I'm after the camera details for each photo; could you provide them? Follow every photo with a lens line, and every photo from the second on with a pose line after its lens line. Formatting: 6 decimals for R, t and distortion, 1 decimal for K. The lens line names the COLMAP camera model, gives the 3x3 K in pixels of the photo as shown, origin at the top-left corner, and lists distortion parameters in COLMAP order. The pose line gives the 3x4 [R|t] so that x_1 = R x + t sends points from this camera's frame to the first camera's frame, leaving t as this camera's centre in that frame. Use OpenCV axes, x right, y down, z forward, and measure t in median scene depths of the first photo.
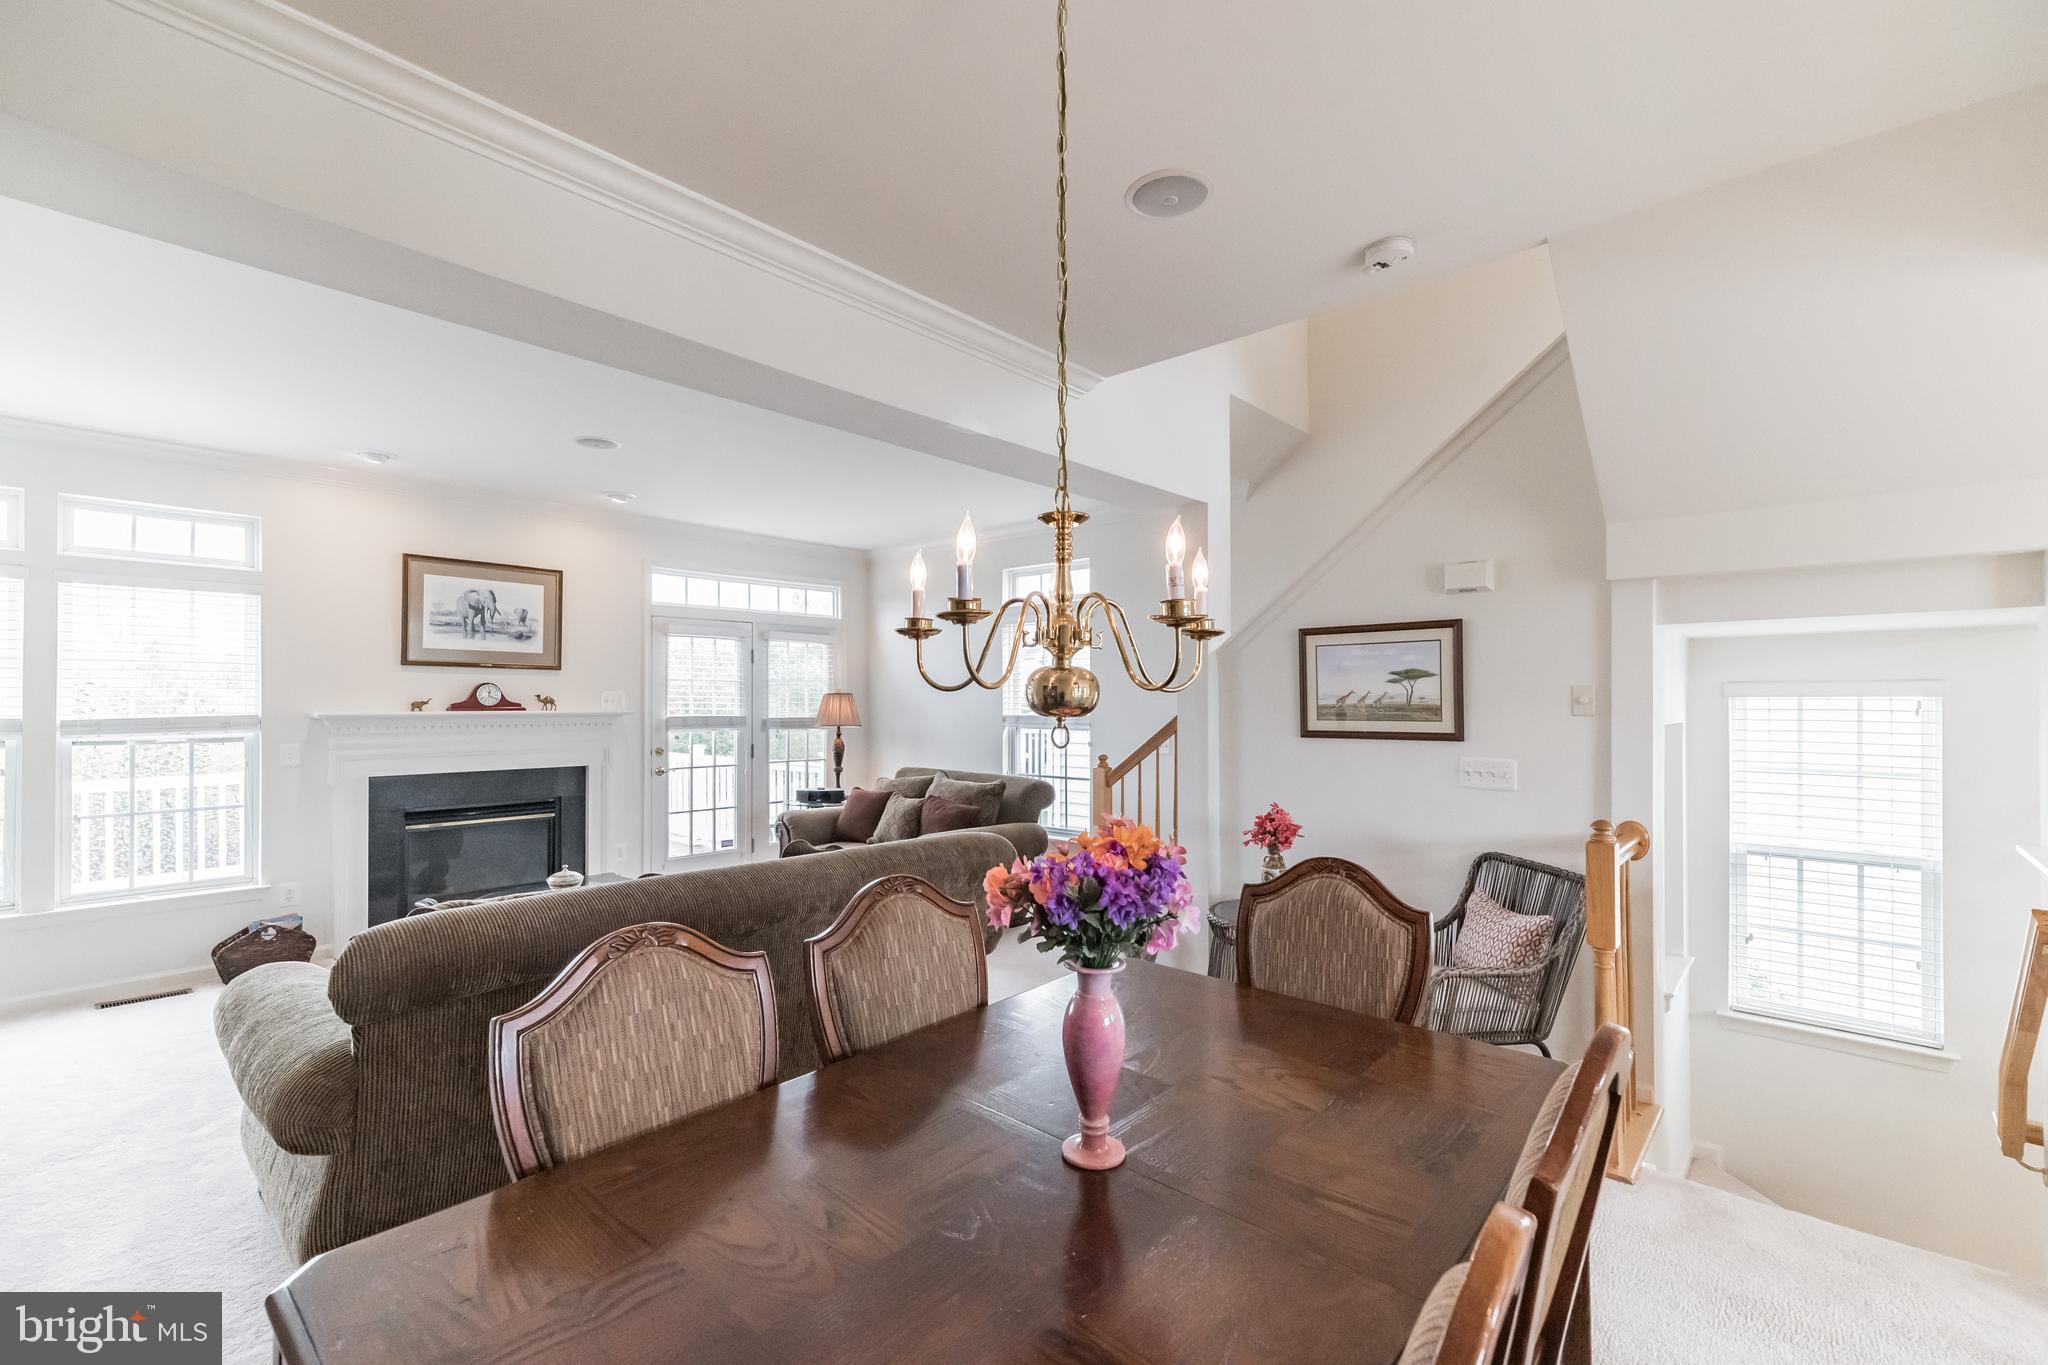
lens RADIAL K [[898.7, 0, 1014.7], [0, 898.7, 692.0], [0, 0, 1]] dist [0.007267, 0.000811]
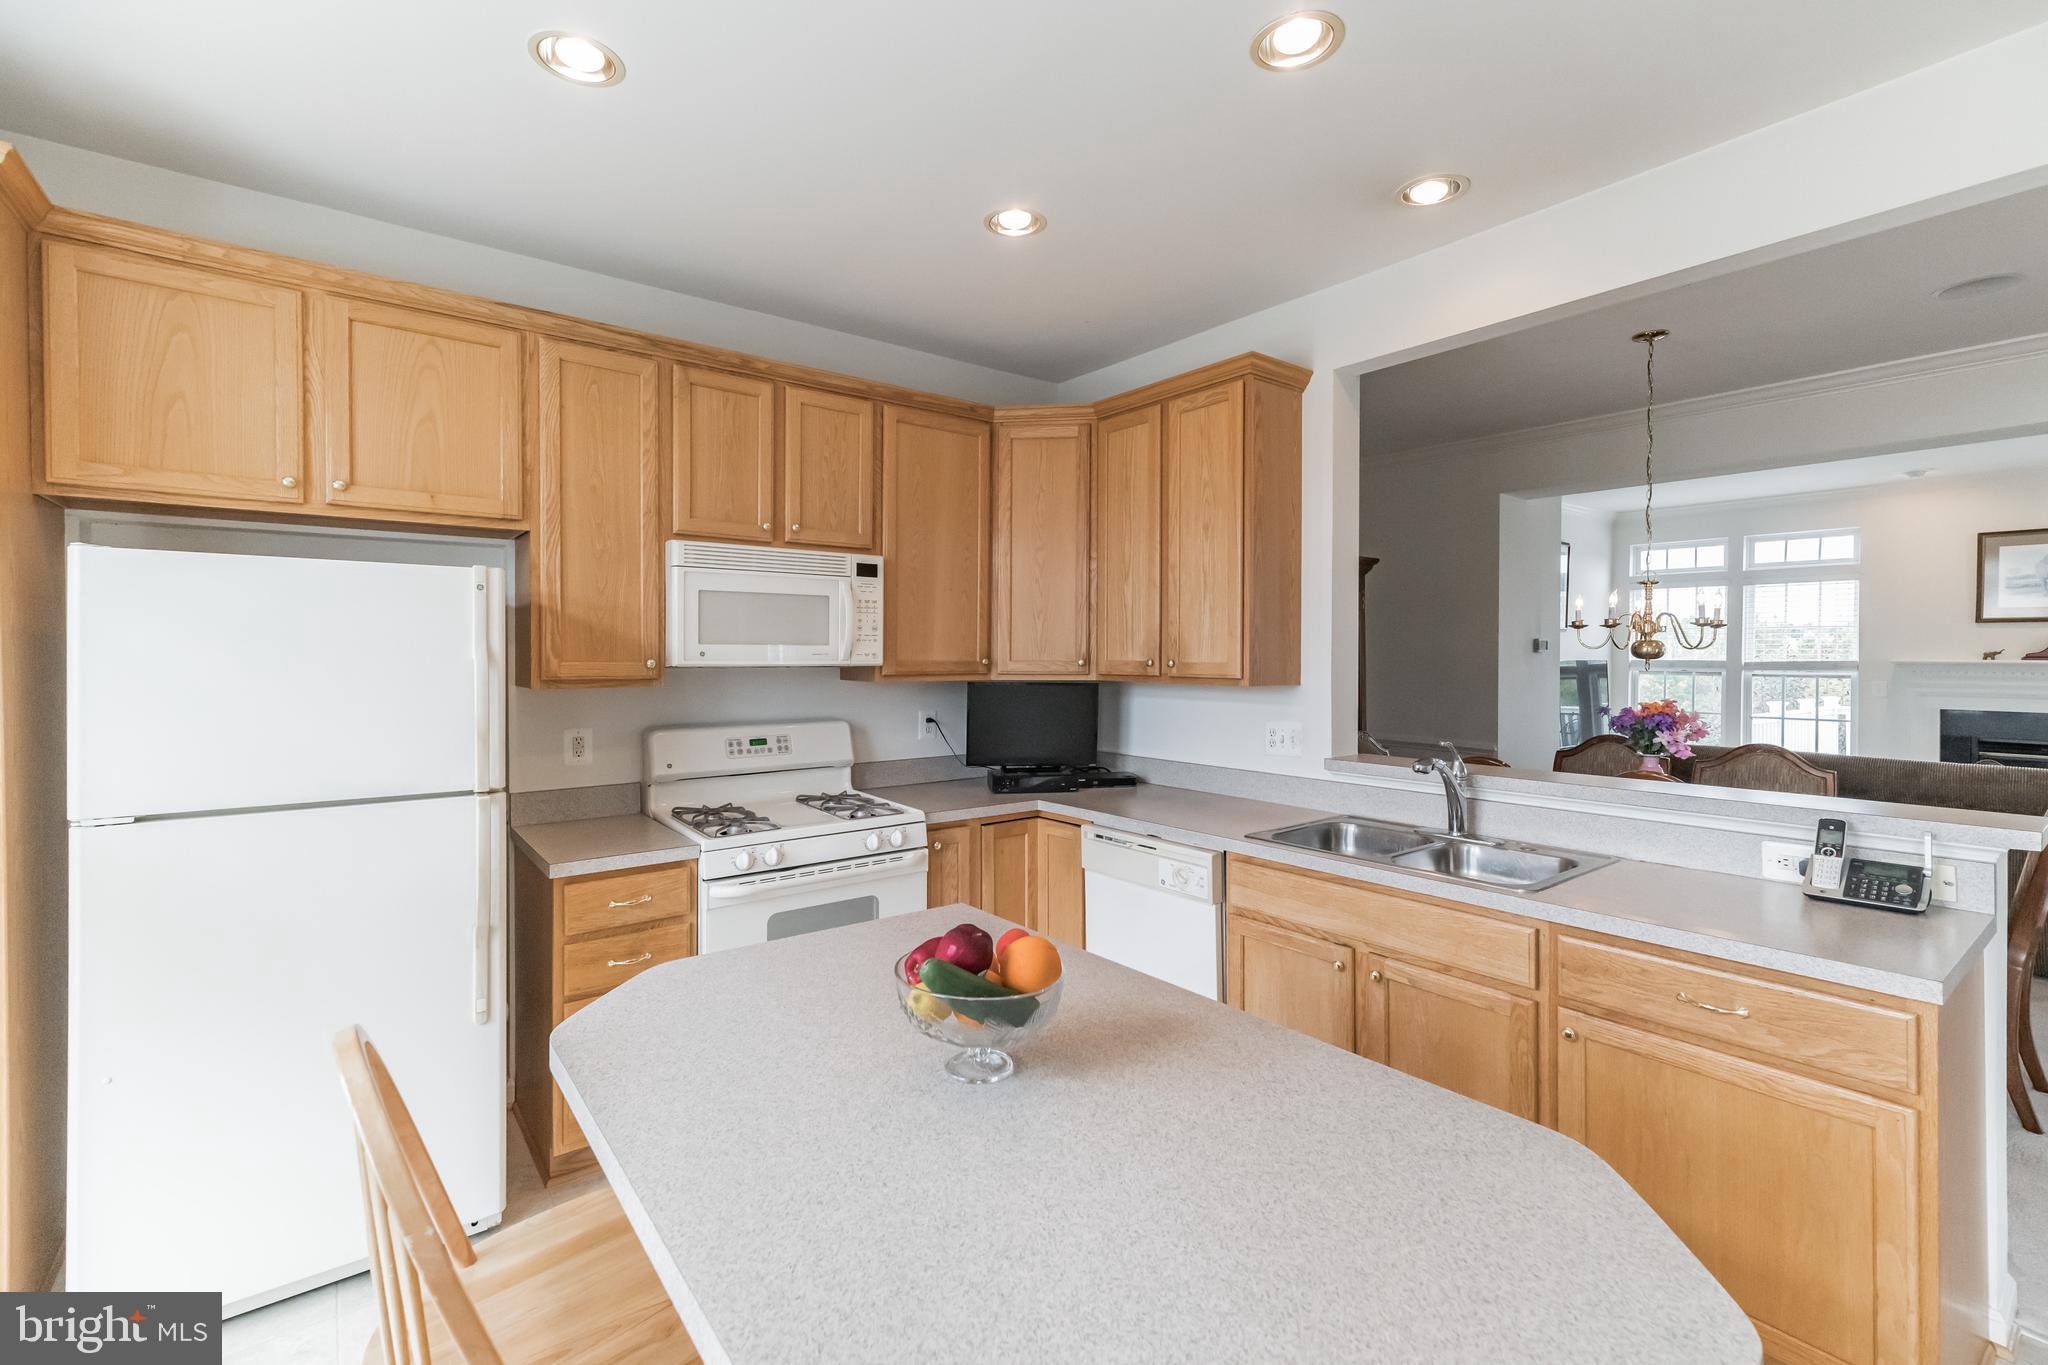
lens RADIAL K [[898.7, 0, 1025.0], [0, 898.7, 664.4], [0, 0, 1]] dist [0.007267, 0.000811]
pose [[-0.171381, 0.014879, -0.985093, 0.763234], [0.010866, 0.999854, 0.013211, -0.003048], [0.985145, -0.008440, -0.171517, -0.083118]]
